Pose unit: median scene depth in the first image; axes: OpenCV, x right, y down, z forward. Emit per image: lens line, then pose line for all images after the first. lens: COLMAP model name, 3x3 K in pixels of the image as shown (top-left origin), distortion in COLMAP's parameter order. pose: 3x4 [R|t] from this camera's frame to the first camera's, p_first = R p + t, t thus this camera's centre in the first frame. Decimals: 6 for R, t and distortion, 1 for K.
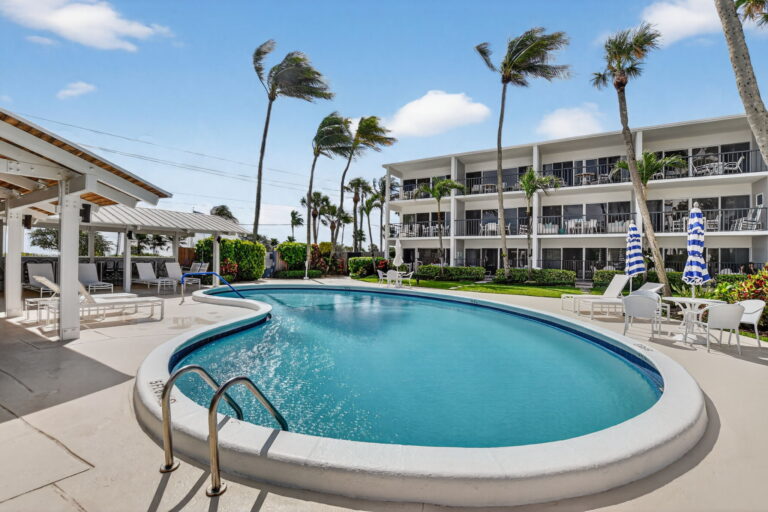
lens RADIAL K [[351.4, 0, 384.0], [0, 351.4, 256.0], [0, 0, 1]] dist [-0.031906, -0.000022]
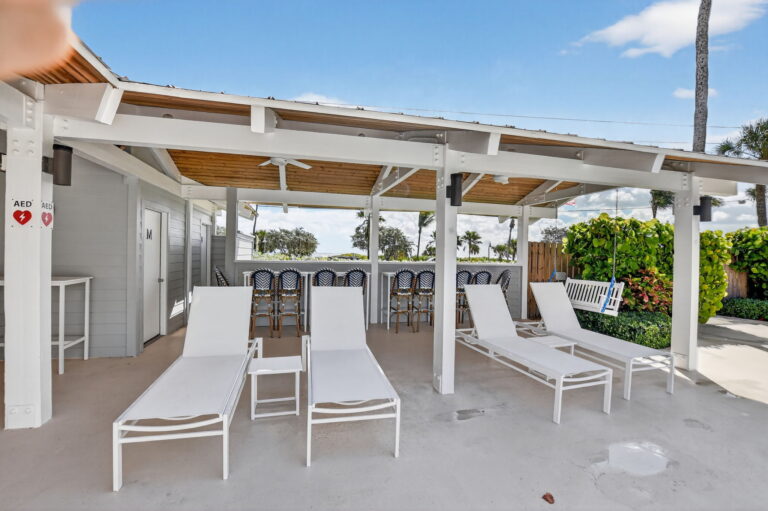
lens RADIAL K [[345.0, 0, 380.3], [0, 345.0, 254.5], [0, 0, 1]] dist [-0.027135, 0.000017]
pose [[0.720859, 0.007296, -0.693043, -0.445453], [-0.013848, 0.999897, -0.003878, -0.005327], [0.692943, 0.012393, 0.720886, 0.570584]]
